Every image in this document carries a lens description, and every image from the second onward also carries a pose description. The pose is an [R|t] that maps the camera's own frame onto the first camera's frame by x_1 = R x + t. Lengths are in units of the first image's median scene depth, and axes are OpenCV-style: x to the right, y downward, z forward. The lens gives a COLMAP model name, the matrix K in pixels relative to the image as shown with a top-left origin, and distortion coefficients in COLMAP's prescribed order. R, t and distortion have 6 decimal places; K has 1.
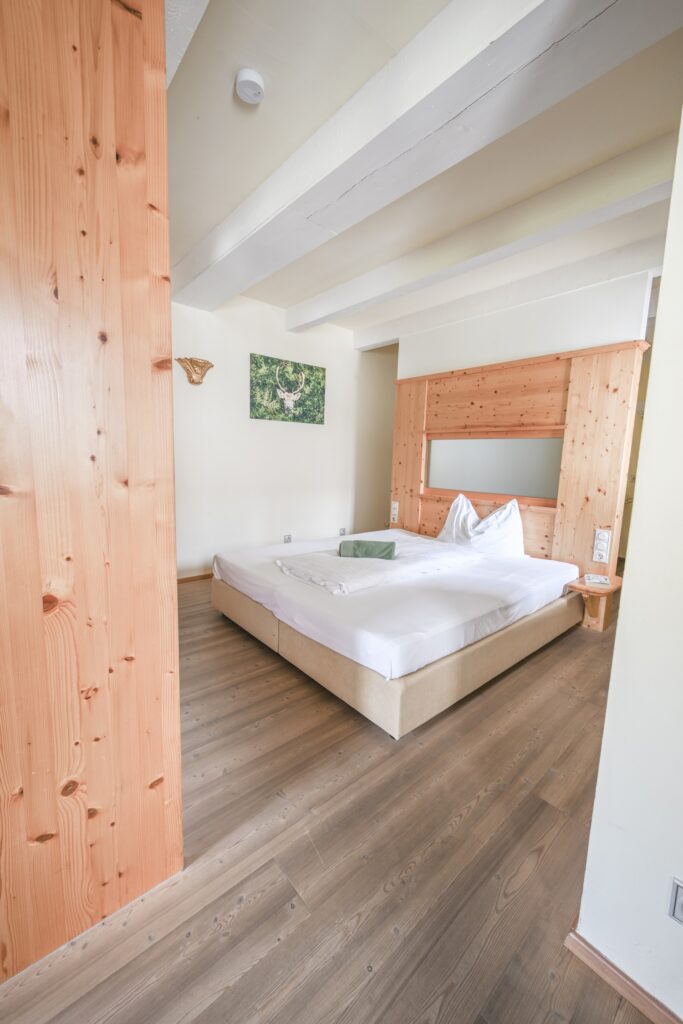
lens RADIAL K [[400.3, 0, 343.2], [0, 400.3, 511.4], [0, 0, 1]] dist [-0.000266, 0.000255]
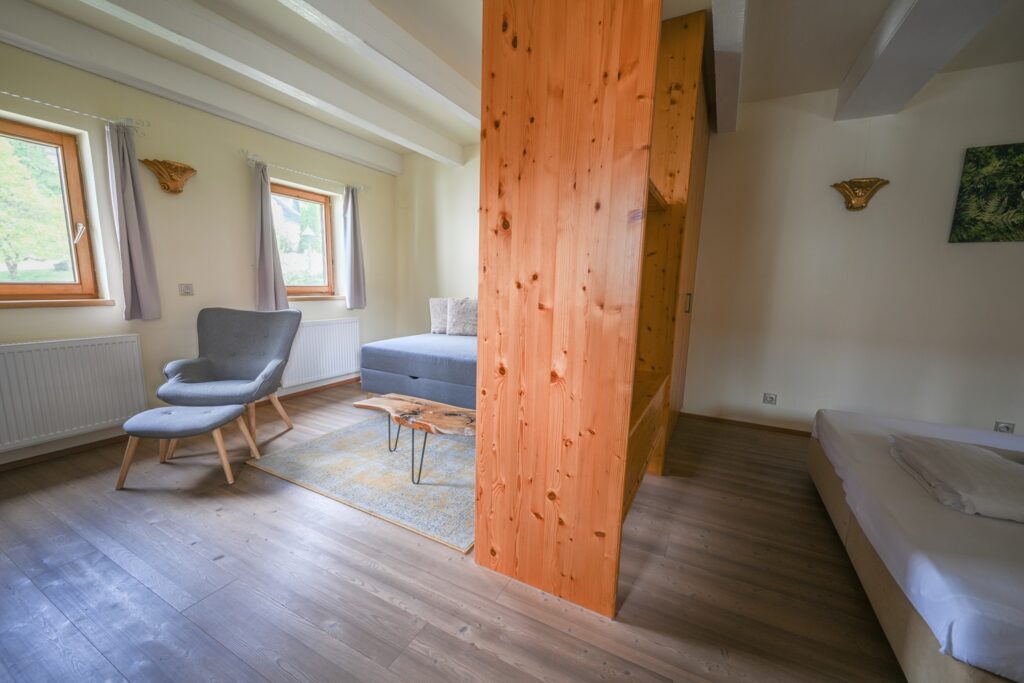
lens RADIAL K [[400.3, 0, 515.2], [0, 400.3, 346.9], [0, 0, 1]] dist [-0.000266, 0.000255]
pose [[0.369740, 0.123889, -0.920839, 0.192720], [-0.139740, 0.987212, 0.076710, 0.001056], [0.918567, 0.100315, 0.382324, 0.058153]]
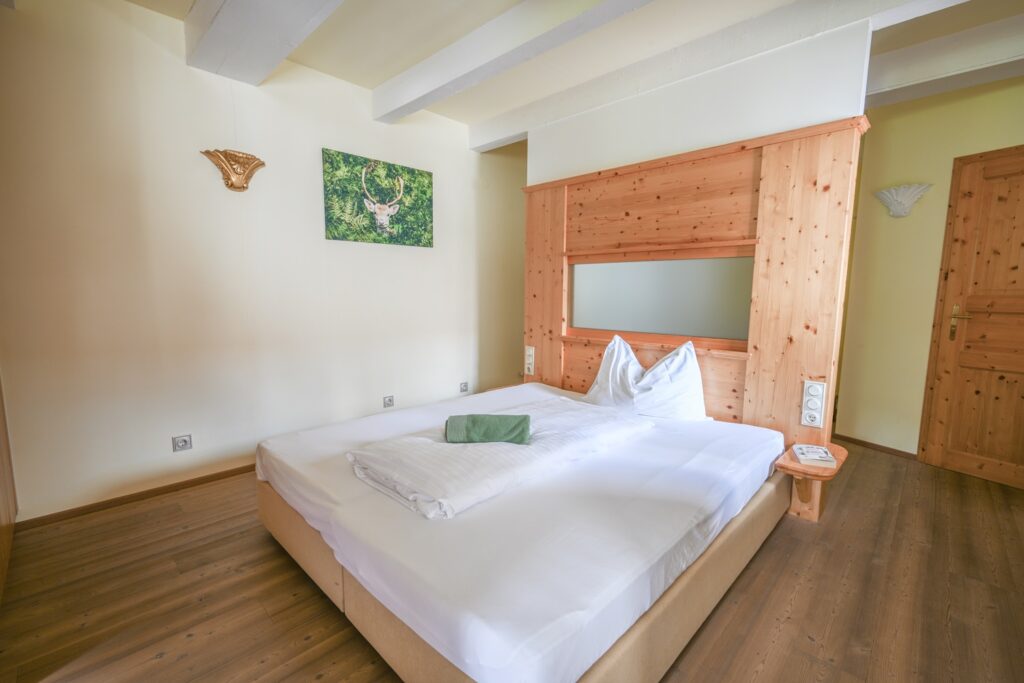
lens RADIAL K [[443.7, 0, 512.7], [0, 443.7, 346.3], [0, 0, 1]] dist [-0.000614, 0.000668]
pose [[0.996037, -0.033692, 0.082316, 0.037115], [0.034343, 0.999389, -0.006505, -0.028101], [-0.082047, 0.009306, 0.996585, 0.218739]]
